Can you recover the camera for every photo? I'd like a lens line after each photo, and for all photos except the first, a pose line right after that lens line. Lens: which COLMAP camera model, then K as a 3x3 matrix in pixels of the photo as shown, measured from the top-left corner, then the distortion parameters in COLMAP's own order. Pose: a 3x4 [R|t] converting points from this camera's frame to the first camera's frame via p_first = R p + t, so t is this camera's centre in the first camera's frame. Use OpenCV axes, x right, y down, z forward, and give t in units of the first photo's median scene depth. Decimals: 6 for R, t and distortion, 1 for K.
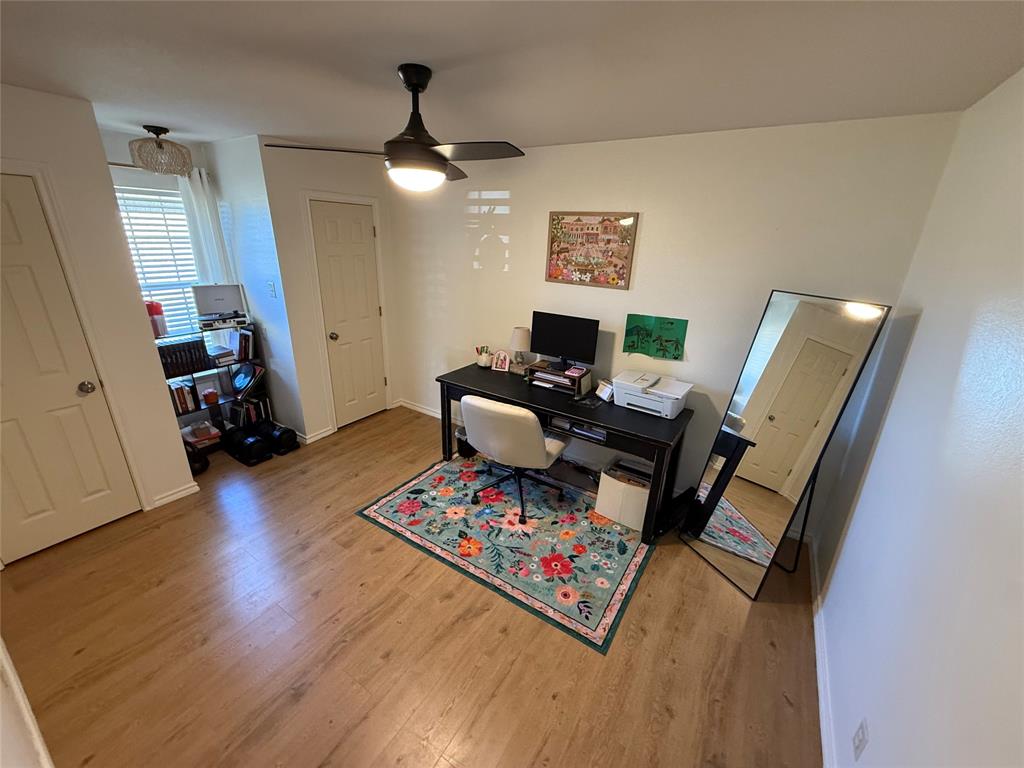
lens RADIAL K [[408.2, 0, 509.2], [0, 408.2, 383.5], [0, 0, 1]] dist [-0.001758, 0.001081]
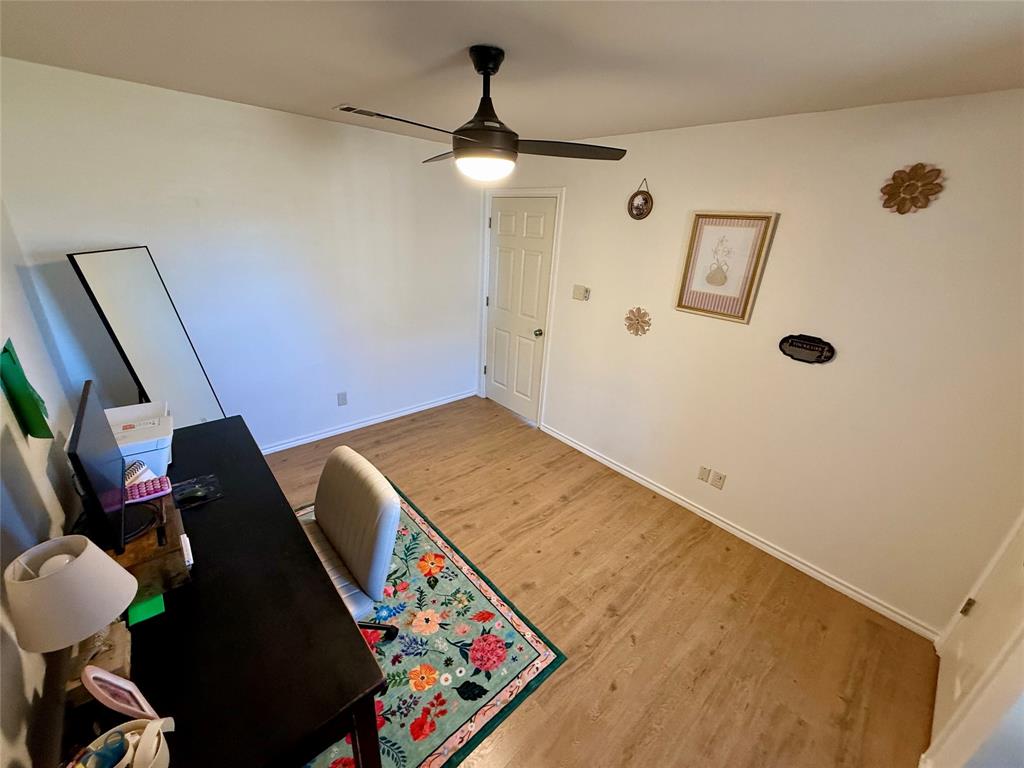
lens RADIAL K [[408.2, 0, 509.2], [0, 408.2, 383.5], [0, 0, 1]] dist [-0.001758, 0.001081]
pose [[-0.961877, -0.177820, 0.207779, -0.413434], [0.006960, 0.743592, 0.668598, -0.557099], [-0.273392, 0.644555, -0.714007, 1.453127]]
